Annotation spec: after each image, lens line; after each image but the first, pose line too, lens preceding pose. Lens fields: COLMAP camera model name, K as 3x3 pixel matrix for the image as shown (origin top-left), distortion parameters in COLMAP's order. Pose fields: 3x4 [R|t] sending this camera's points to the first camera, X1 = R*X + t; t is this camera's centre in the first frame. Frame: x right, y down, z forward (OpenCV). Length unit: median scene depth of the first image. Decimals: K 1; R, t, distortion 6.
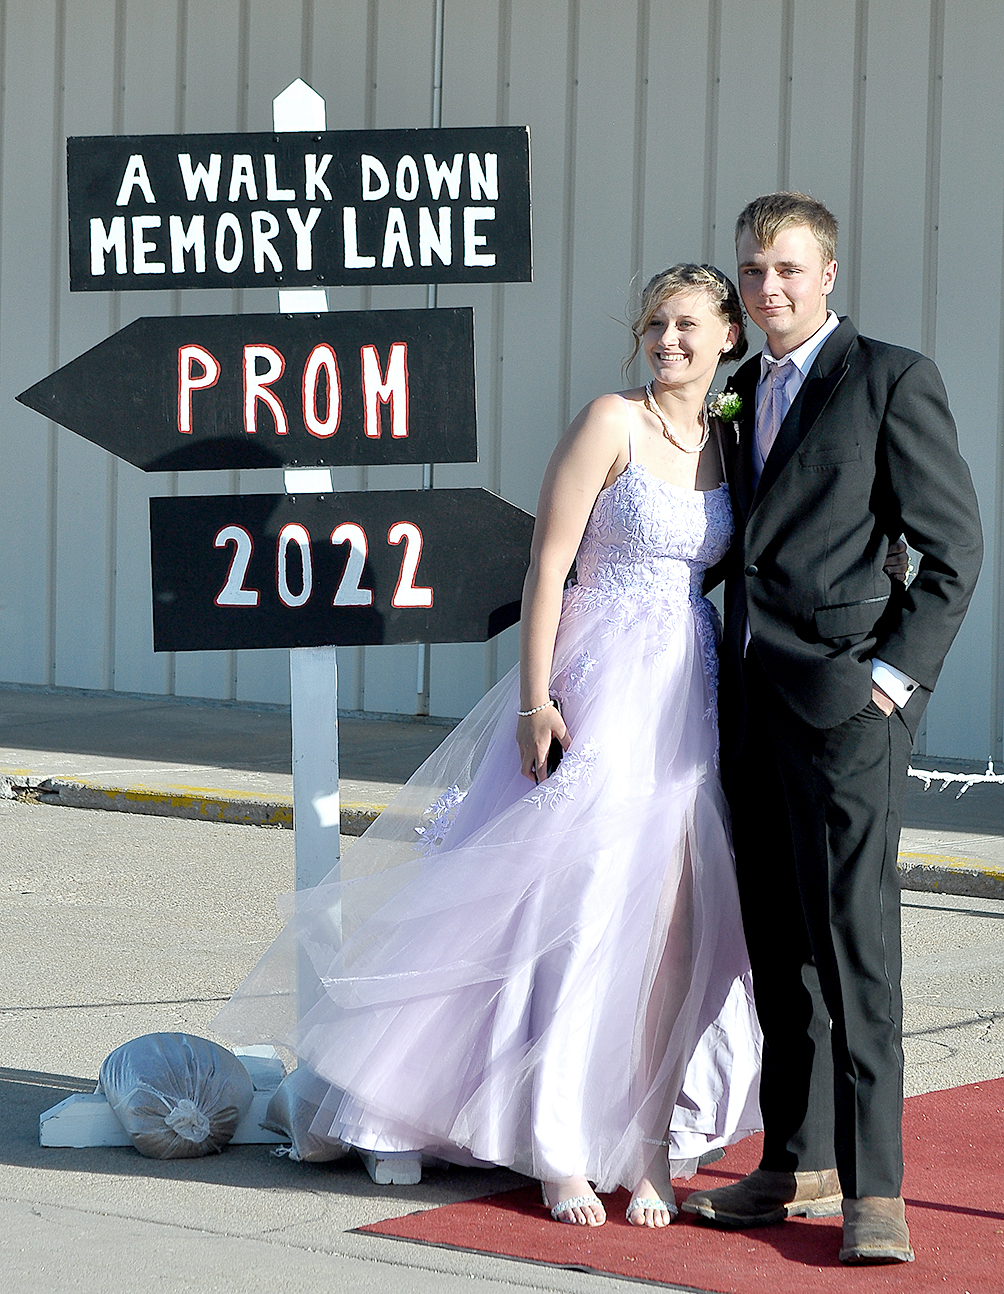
lens RADIAL K [[4744.1, 0, 479.3], [0, 4744.1, 572.1], [0, 0, 1]] dist [0.061102, 3.117339]
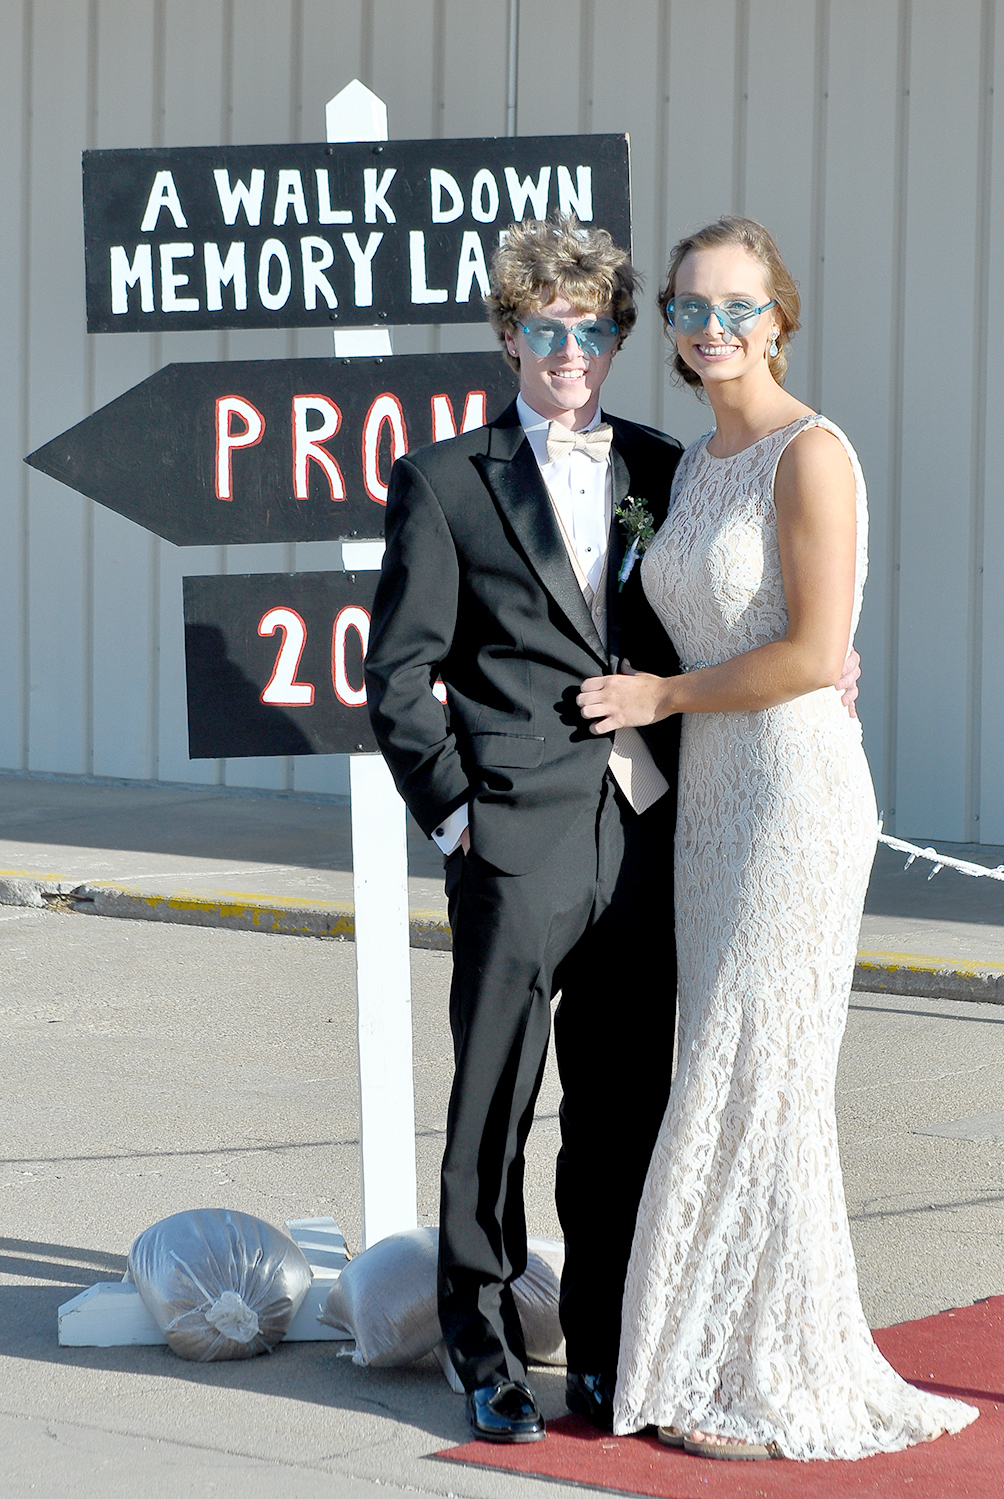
lens RADIAL K [[5025.2, 0, 504.7], [0, 5025.2, 666.9], [0, 0, 1]] dist [0.135345, 0.683818]
pose [[0.999928, -0.006722, -0.009979, -0.003281], [0.006783, 0.999958, 0.006105, -0.004699], [0.009938, -0.006172, 0.999932, 0.104820]]
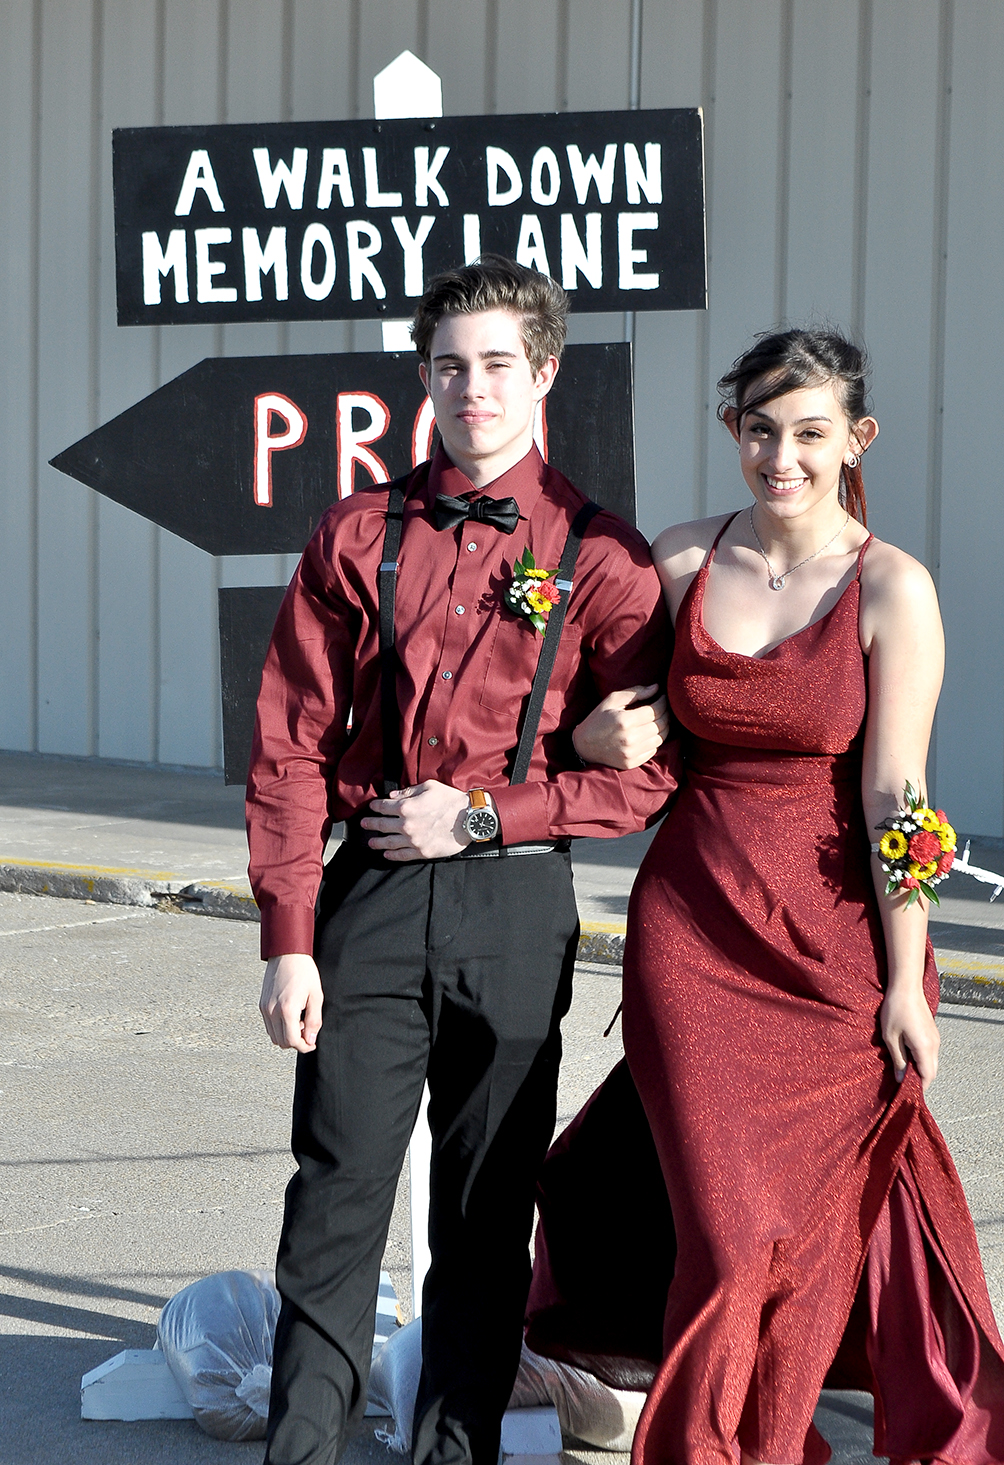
lens RADIAL K [[4722.6, 0, 436.6], [0, 4722.6, 667.6], [0, 0, 1]] dist [0.164523, 0.358839]
pose [[0.998298, -0.003248, -0.058235, 0.011882], [0.003839, 0.999942, 0.010042, -0.010346], [0.058199, -0.010249, 0.998252, 0.223589]]
